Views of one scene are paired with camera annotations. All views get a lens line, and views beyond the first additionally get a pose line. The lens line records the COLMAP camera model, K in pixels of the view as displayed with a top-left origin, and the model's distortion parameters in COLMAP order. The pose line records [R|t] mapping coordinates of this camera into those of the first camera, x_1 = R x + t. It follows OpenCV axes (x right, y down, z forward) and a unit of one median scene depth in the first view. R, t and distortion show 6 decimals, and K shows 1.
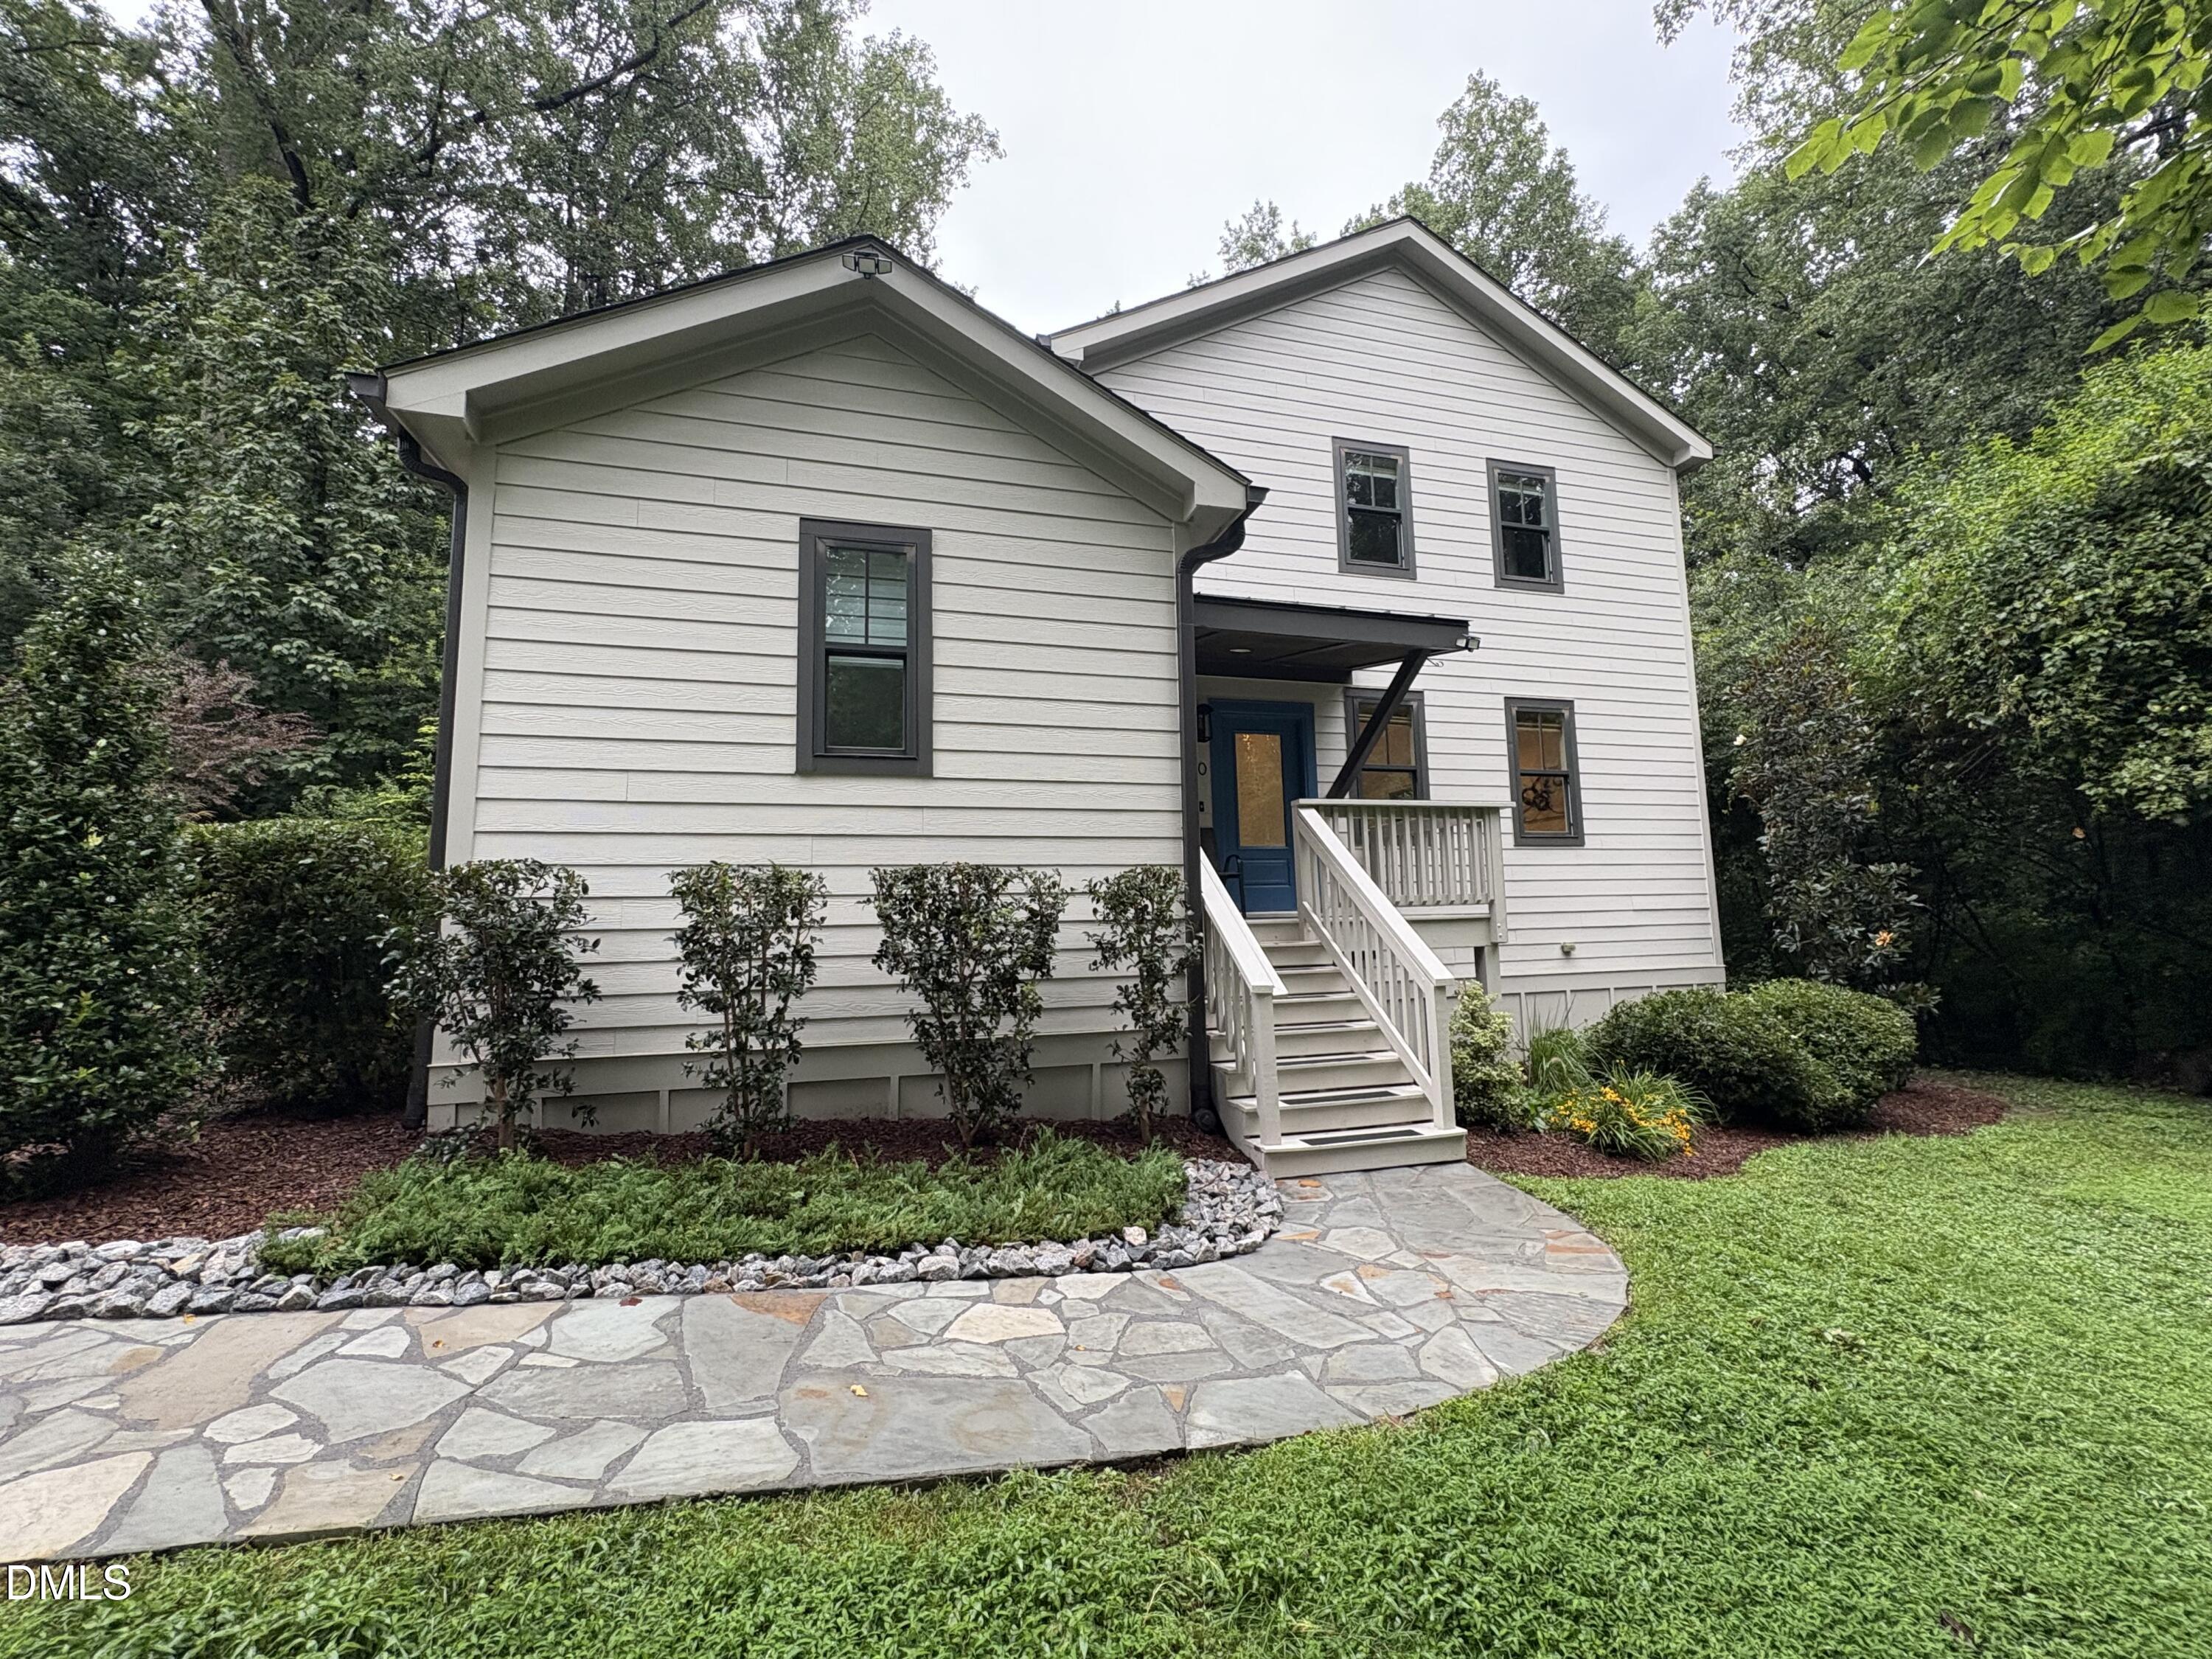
lens RADIAL K [[877.4, 0, 1106.0], [0, 877.4, 829.5], [0, 0, 1]] dist [-0.000070, 0.000099]
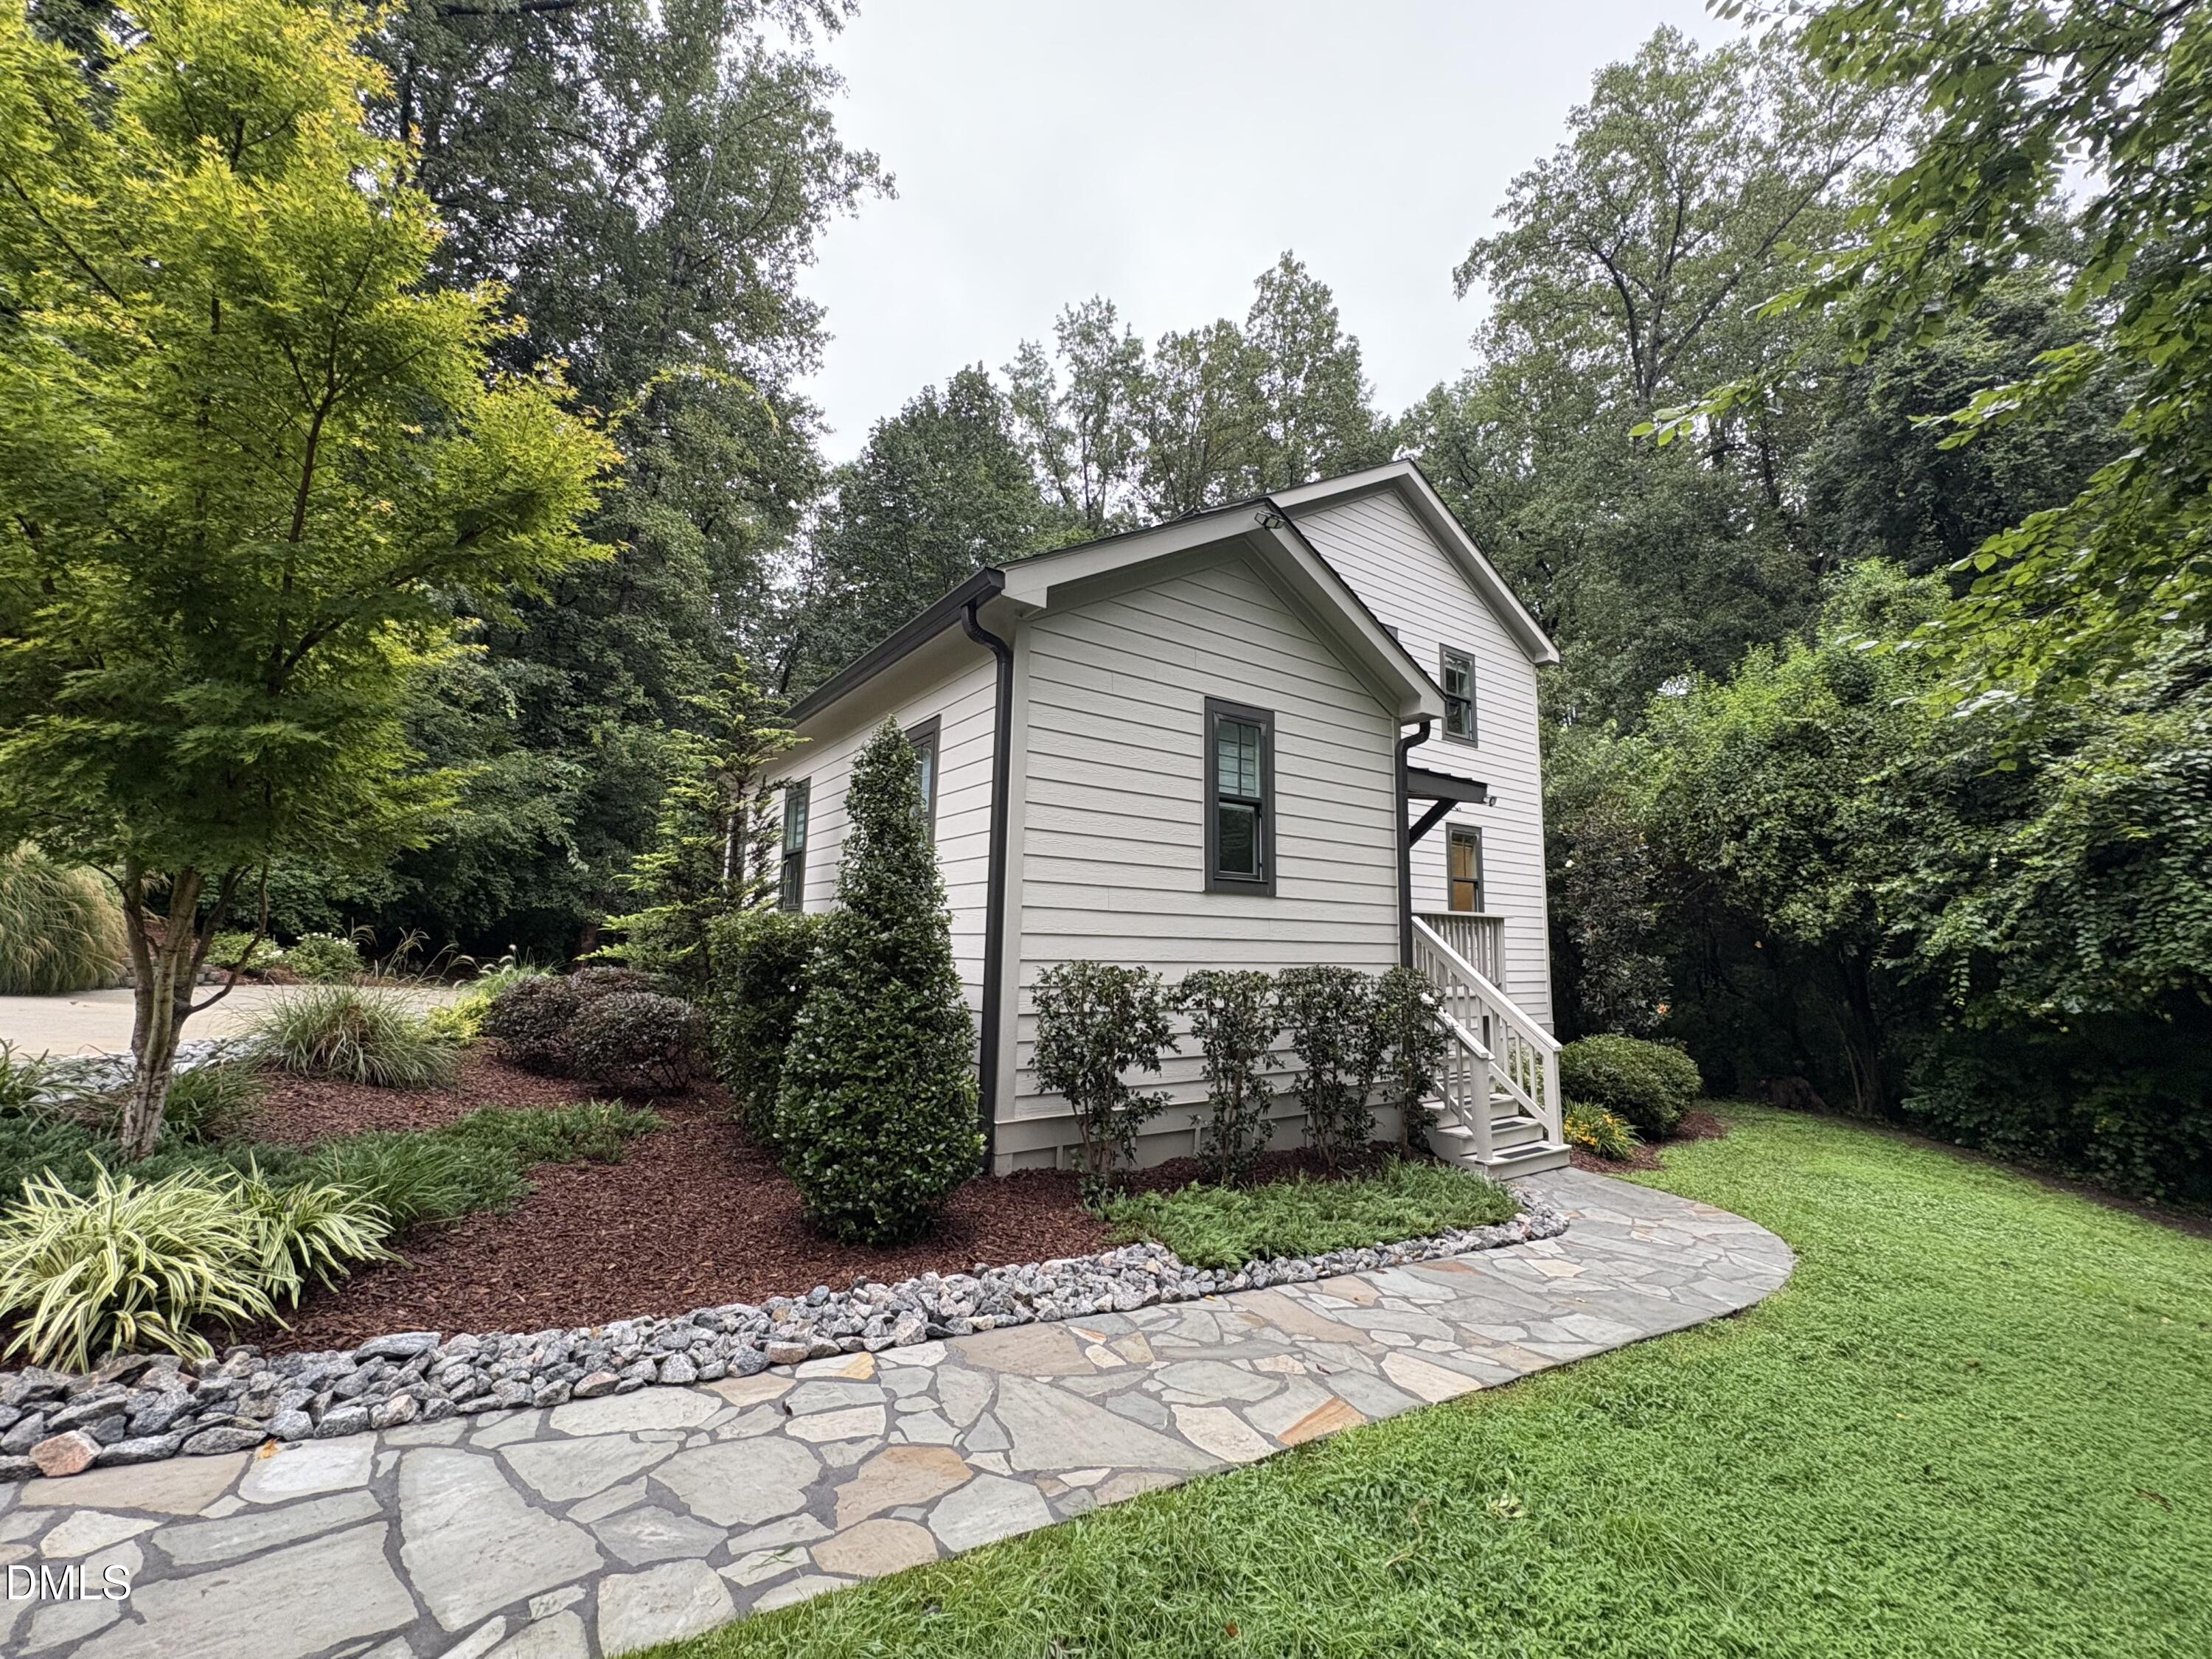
lens RADIAL K [[877.4, 0, 1106.0], [0, 877.4, 829.5], [0, 0, 1]] dist [-0.000070, 0.000099]
pose [[0.941973, 0.081502, 0.325643, -0.886031], [-0.072615, 0.996583, -0.039375, -0.089987], [-0.327739, 0.013444, 0.944673, -0.193956]]
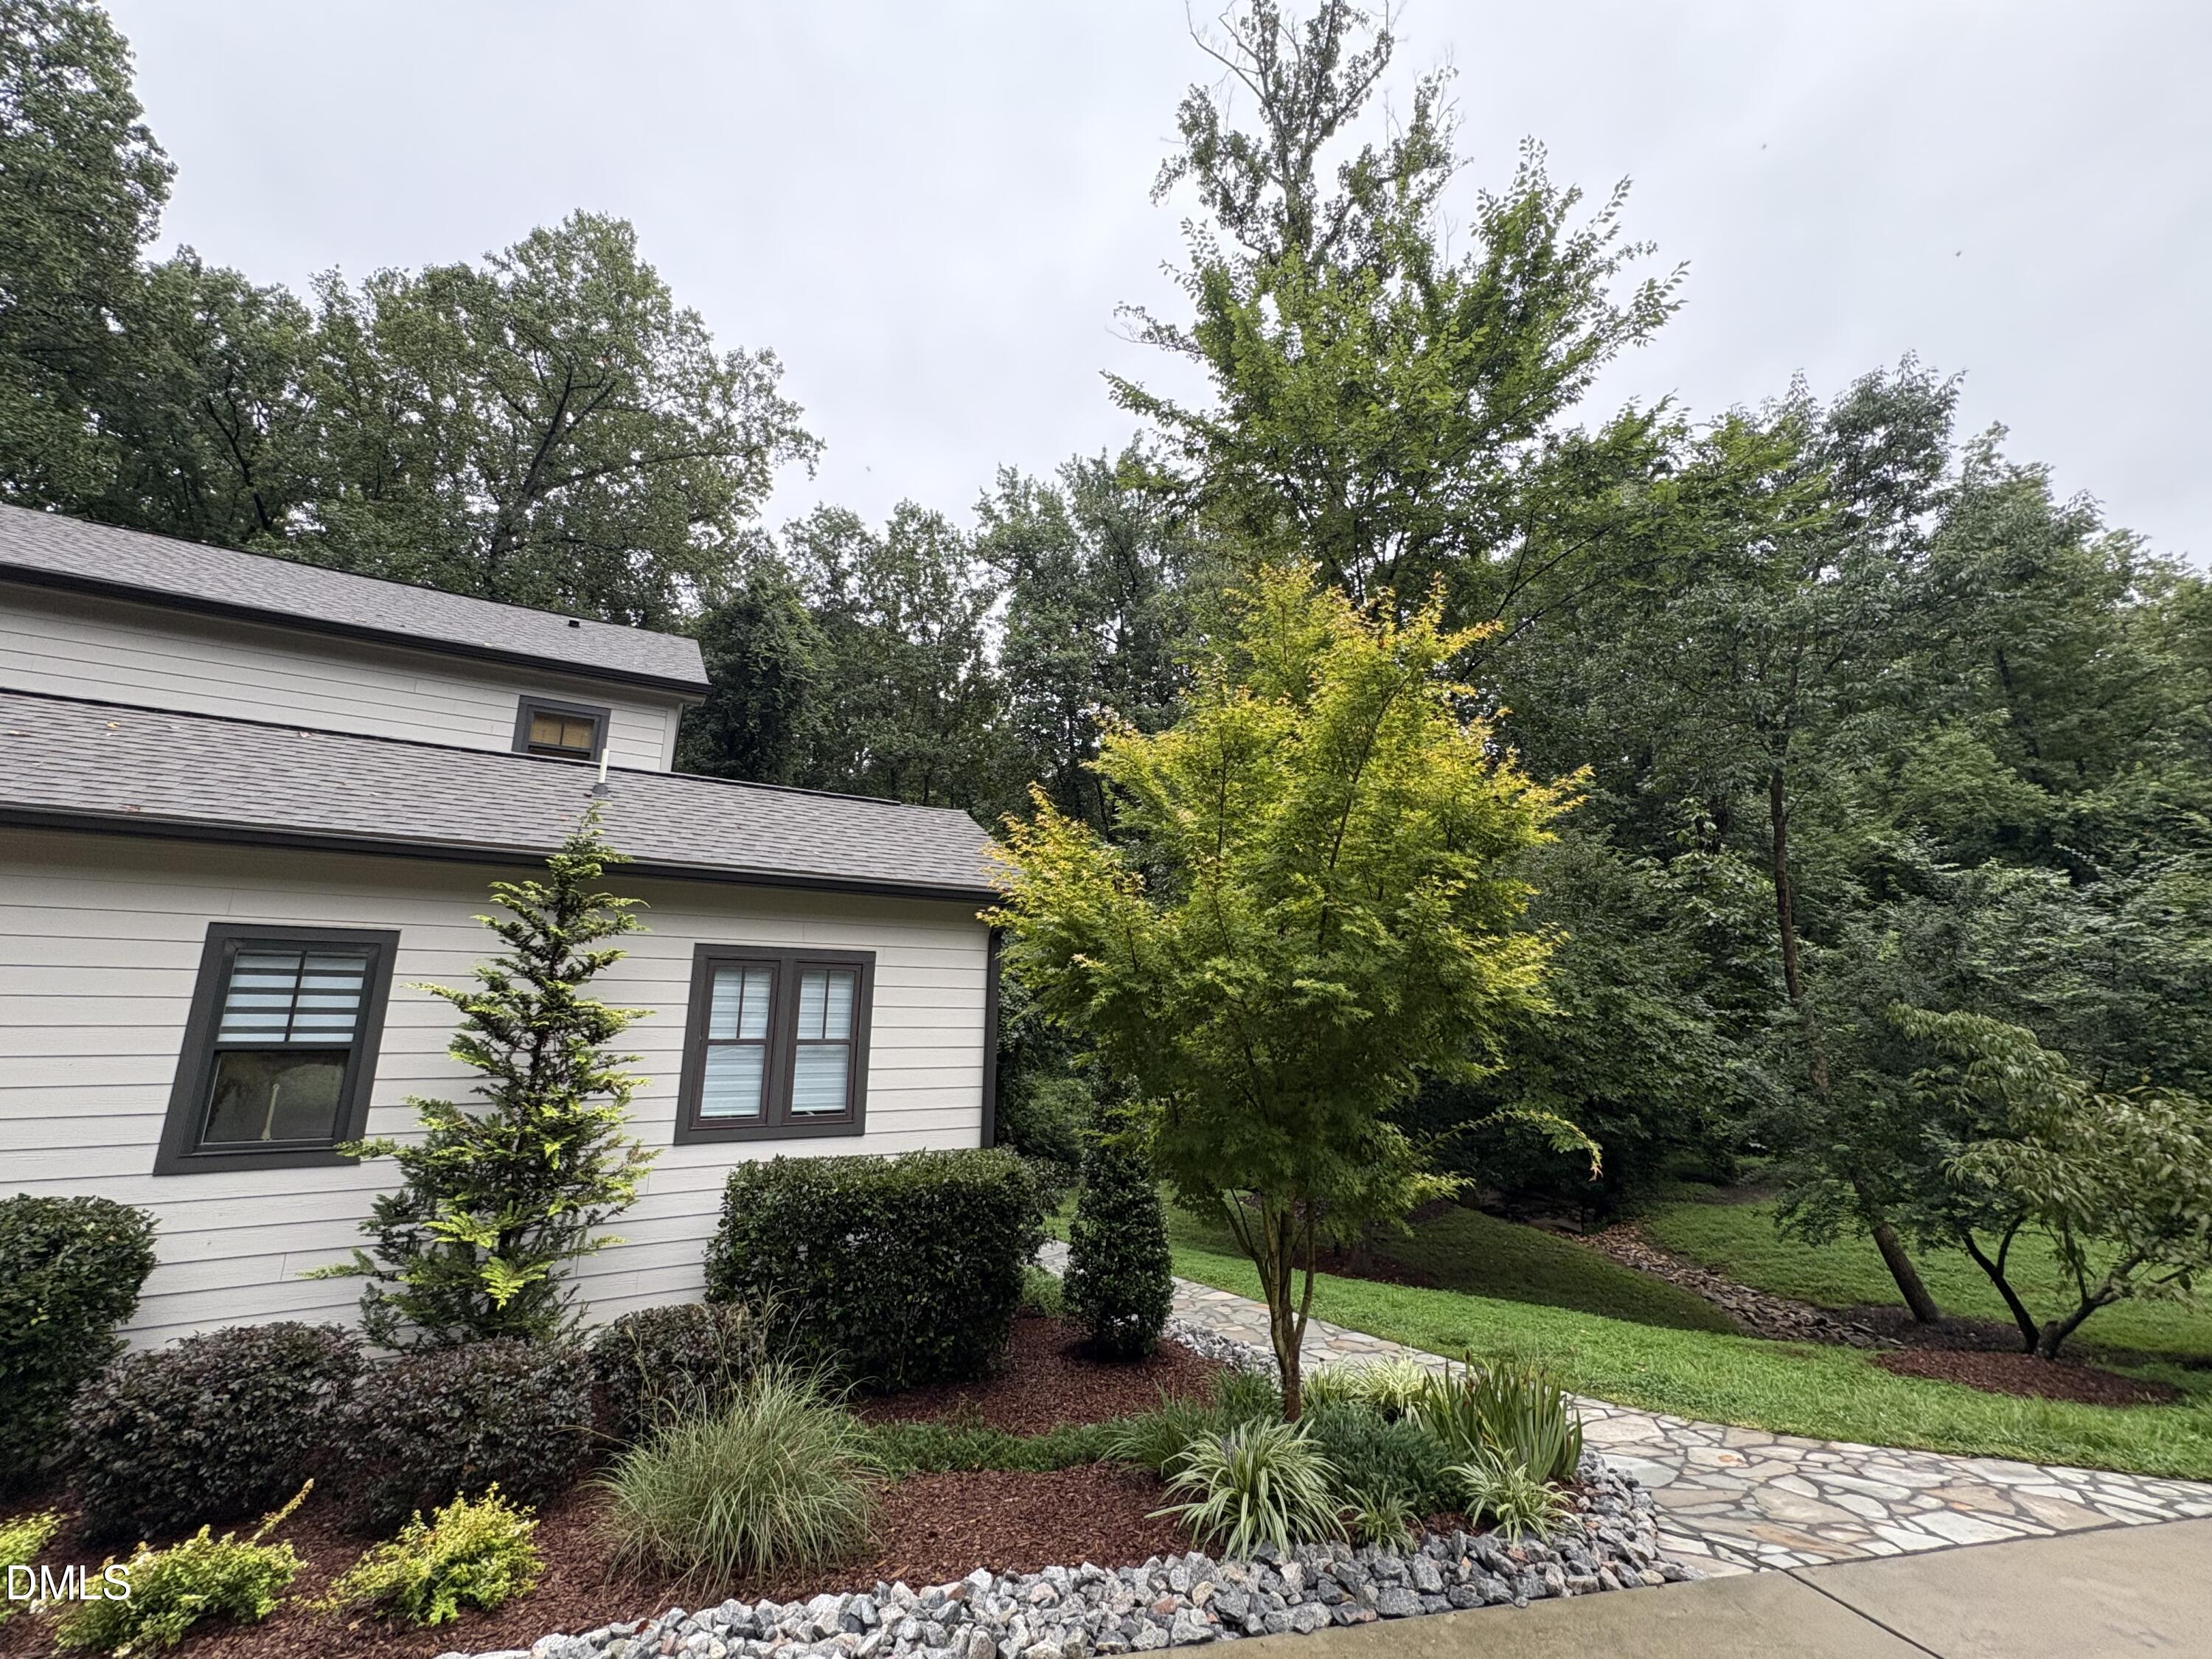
lens RADIAL K [[880.6, 0, 1107.3], [0, 880.6, 827.0], [0, 0, 1]] dist [-0.000460, 0.000471]
pose [[-0.223022, 0.220487, 0.949551, -2.204446], [-0.103398, 0.963239, -0.247950, -0.166905], [-0.969314, -0.153480, -0.192025, 1.022317]]
